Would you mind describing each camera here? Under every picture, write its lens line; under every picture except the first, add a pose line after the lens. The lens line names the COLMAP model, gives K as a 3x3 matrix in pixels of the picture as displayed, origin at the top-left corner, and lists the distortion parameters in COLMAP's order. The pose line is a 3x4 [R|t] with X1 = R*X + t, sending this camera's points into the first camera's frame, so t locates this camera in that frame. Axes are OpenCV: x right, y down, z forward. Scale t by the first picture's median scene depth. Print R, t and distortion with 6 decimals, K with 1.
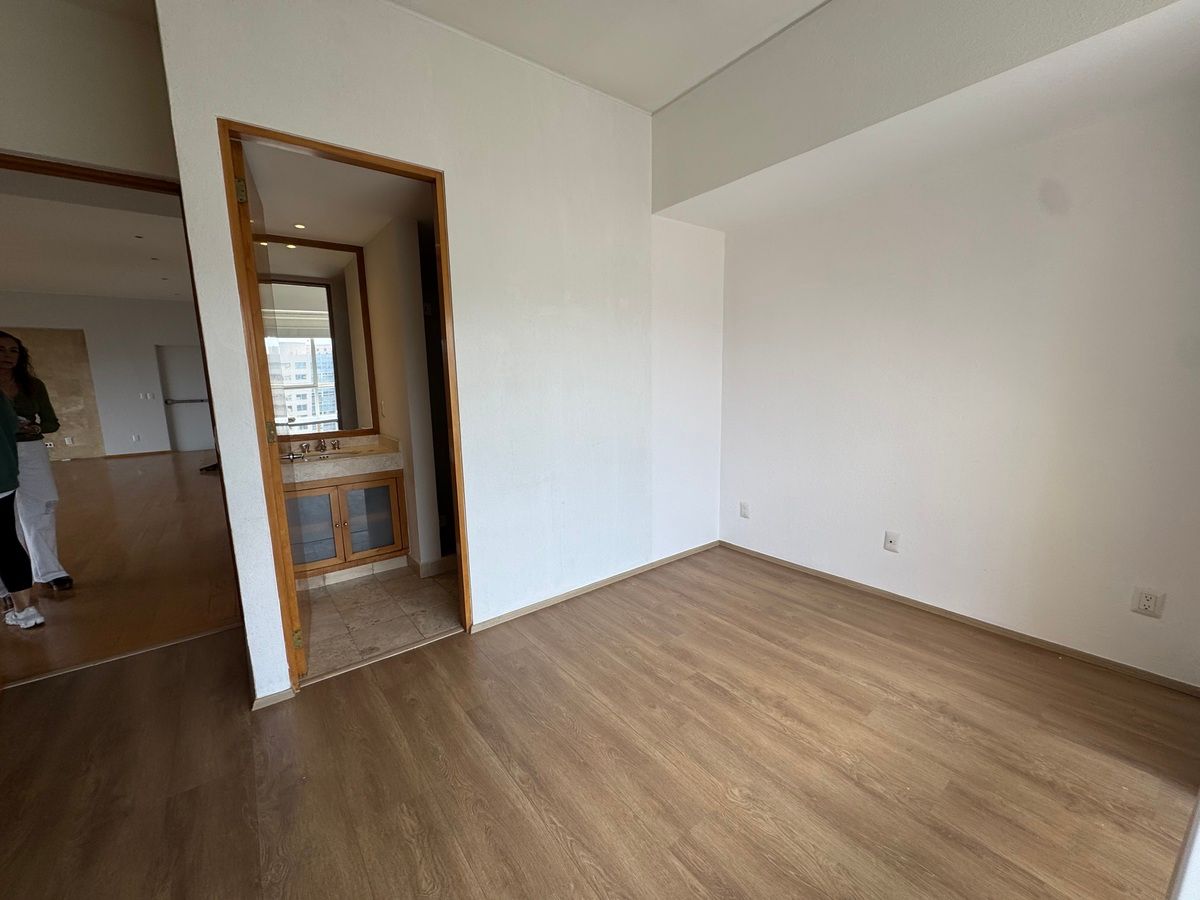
lens RADIAL K [[476.8, 0, 600.0], [0, 476.8, 450.0], [0, 0, 1]] dist [0.001920, 0.000010]
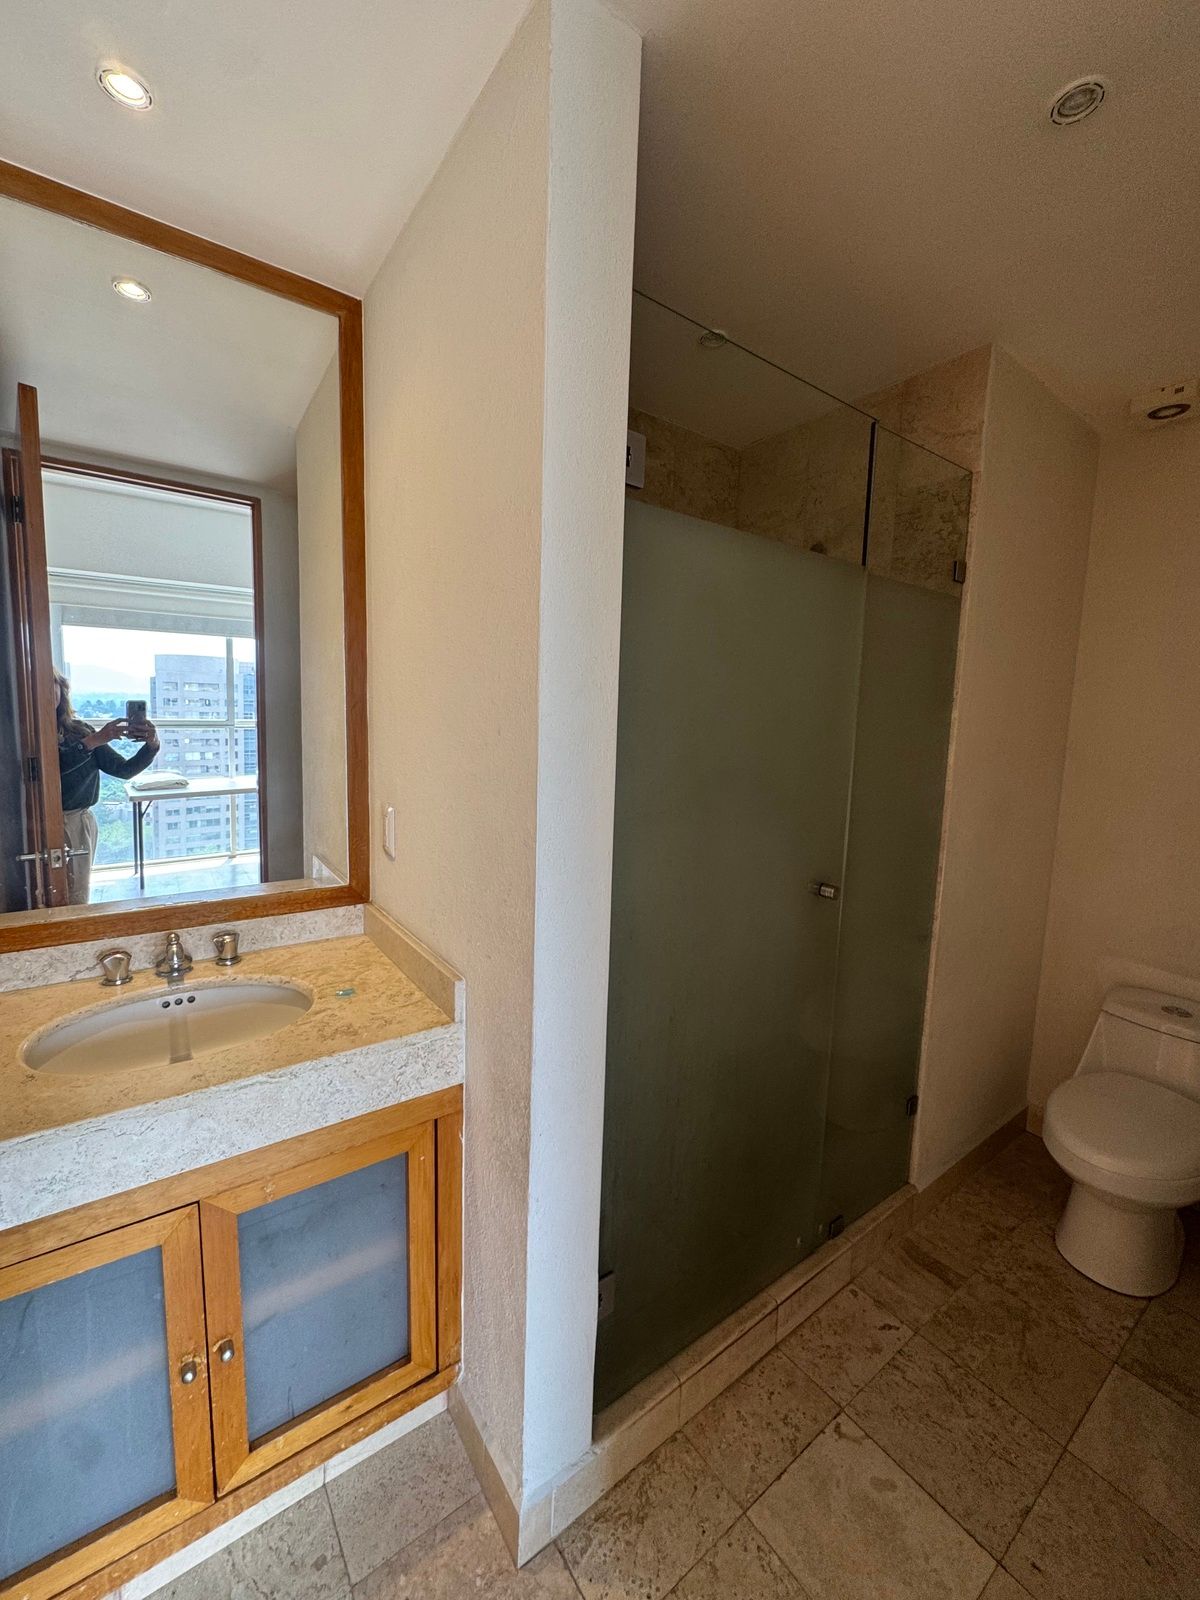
lens RADIAL K [[635.7, 0, 600.0], [0, 635.7, 800.0], [0, 0, 1]] dist [0.001920, 0.000010]
pose [[0.998155, 0.053796, -0.028147, -0.312193], [-0.054655, 0.998033, -0.030705, -0.102716], [0.026440, 0.032186, 0.999132, 0.601521]]
